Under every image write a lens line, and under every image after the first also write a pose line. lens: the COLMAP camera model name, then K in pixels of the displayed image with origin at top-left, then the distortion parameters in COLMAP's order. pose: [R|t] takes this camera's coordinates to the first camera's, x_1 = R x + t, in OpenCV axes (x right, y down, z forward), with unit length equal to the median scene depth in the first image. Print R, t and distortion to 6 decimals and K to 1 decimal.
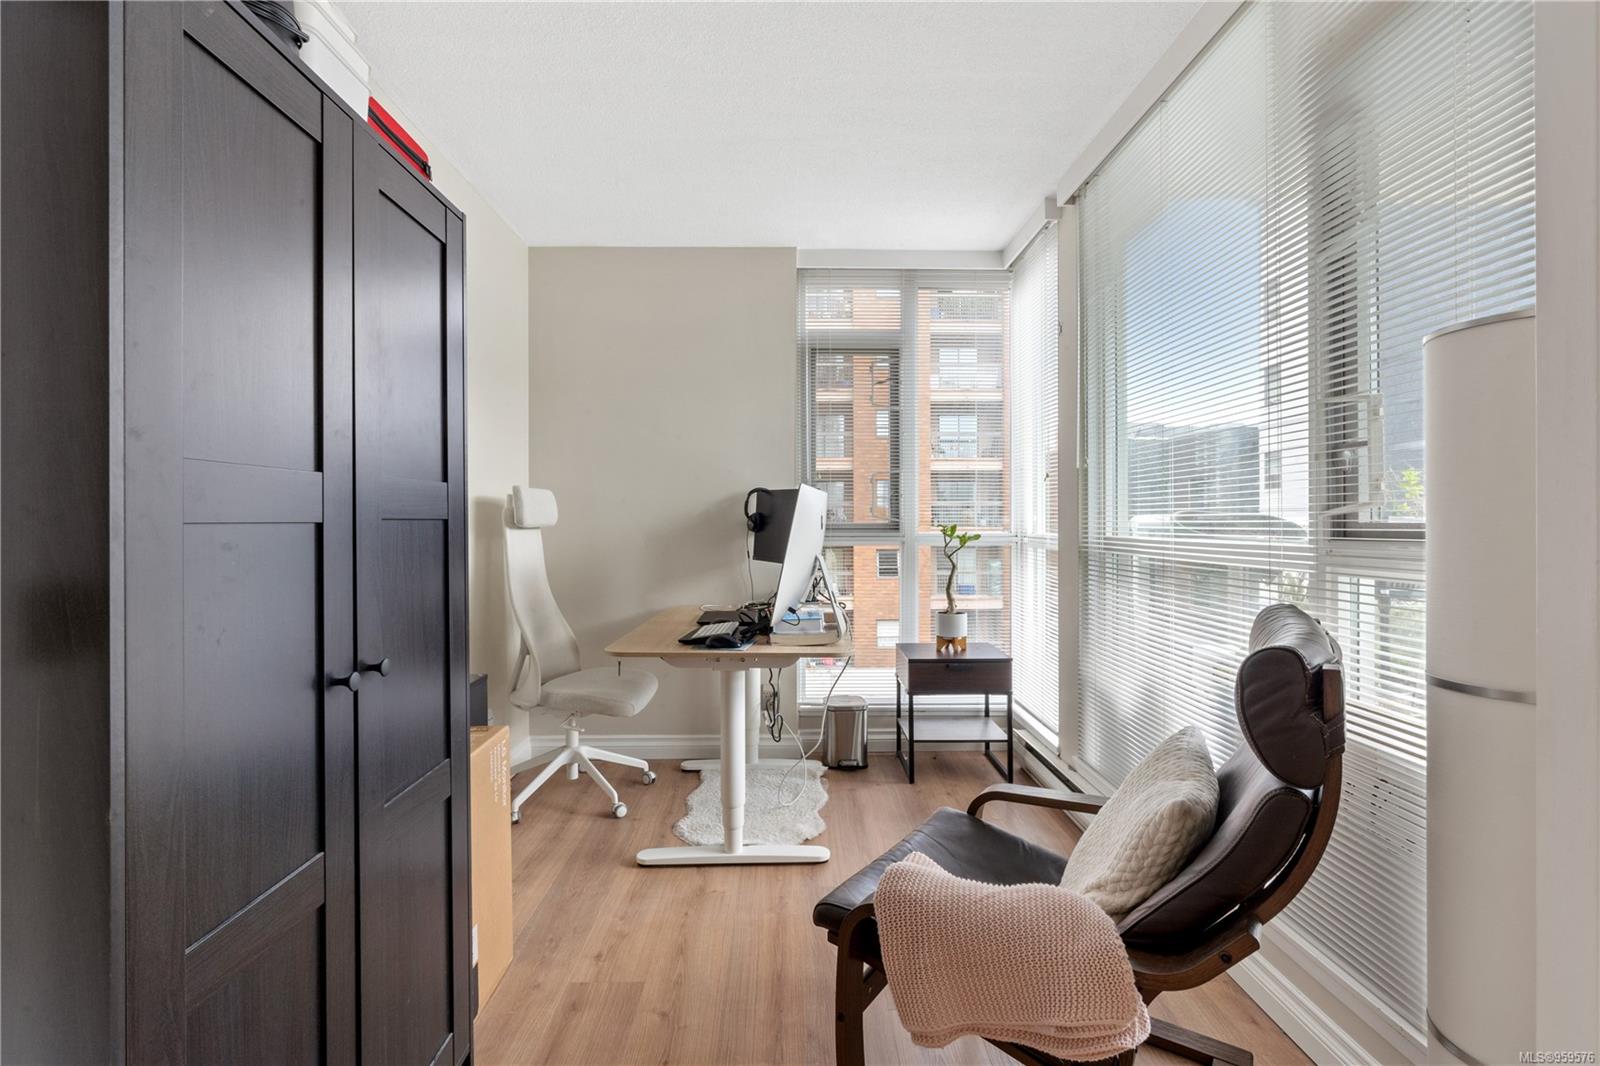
lens RADIAL K [[748.3, 0, 800.0], [0, 748.3, 533.0], [0, 0, 1]] dist [-0.008192, 0.000257]
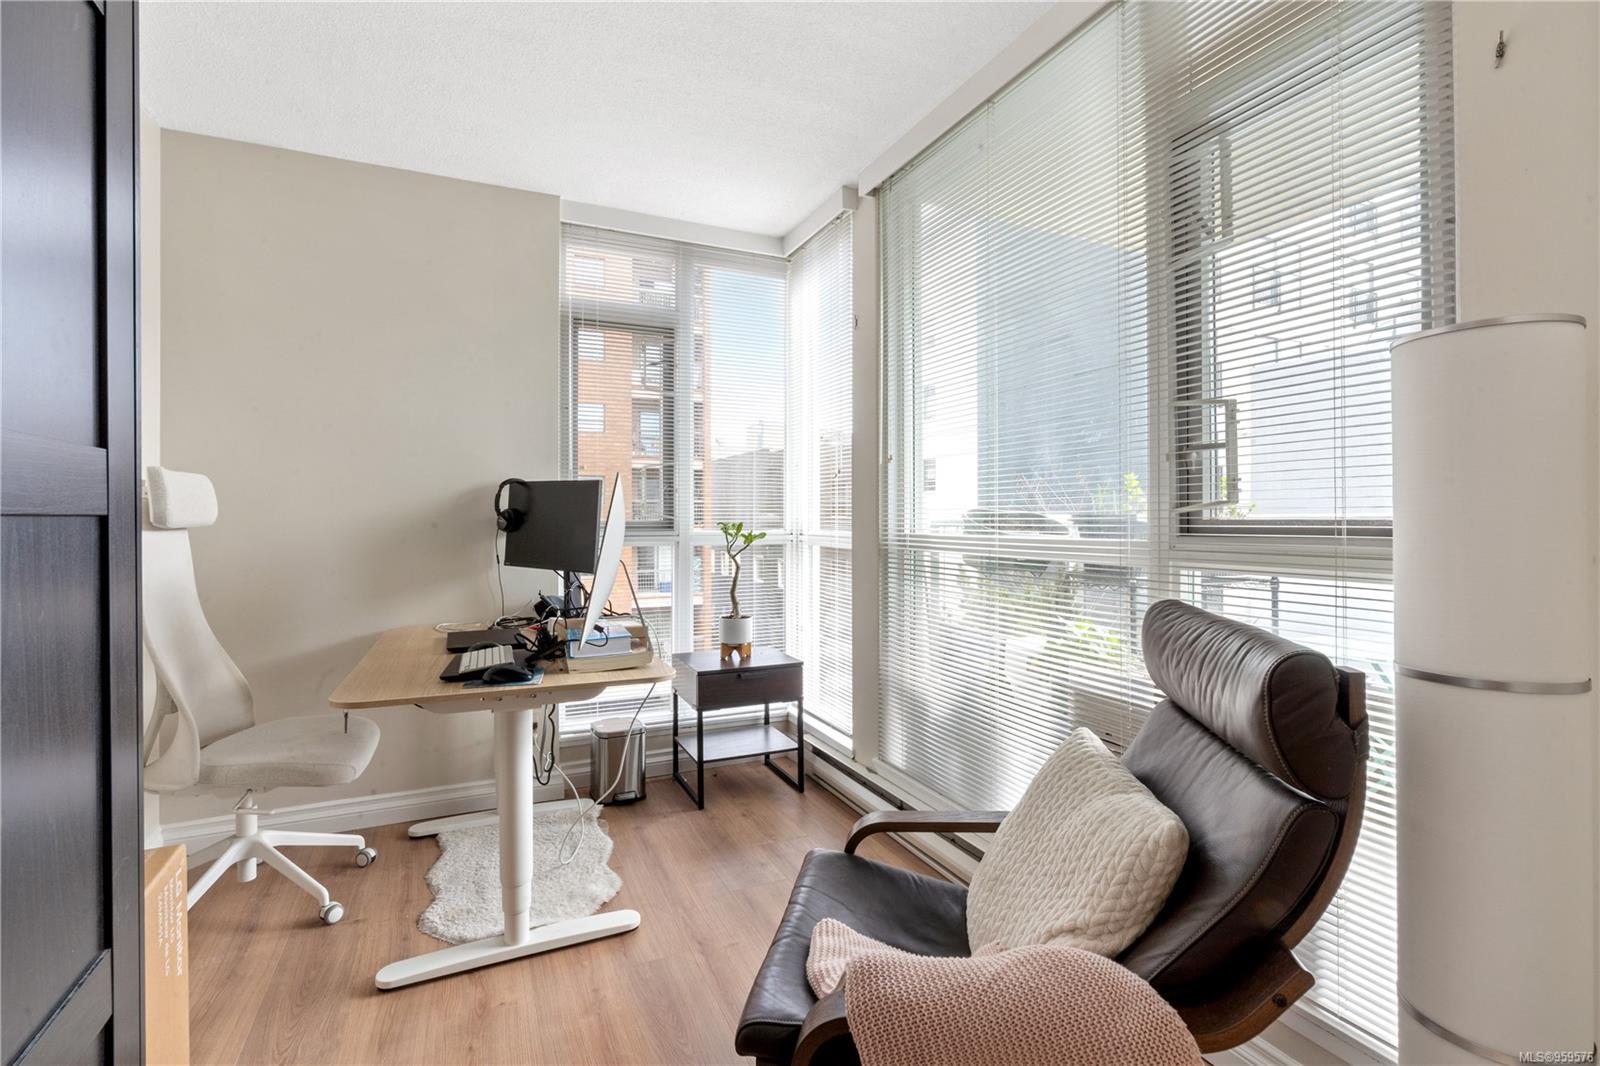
lens RADIAL K [[739.8, 0, 803.1], [0, 739.8, 524.1], [0, 0, 1]] dist [-0.005345, 0.001574]
pose [[0.913032, -0.003069, 0.407877, -0.108283], [0.006674, 0.999950, -0.007415, -0.002043], [-0.407834, 0.009492, 0.913007, 0.140558]]
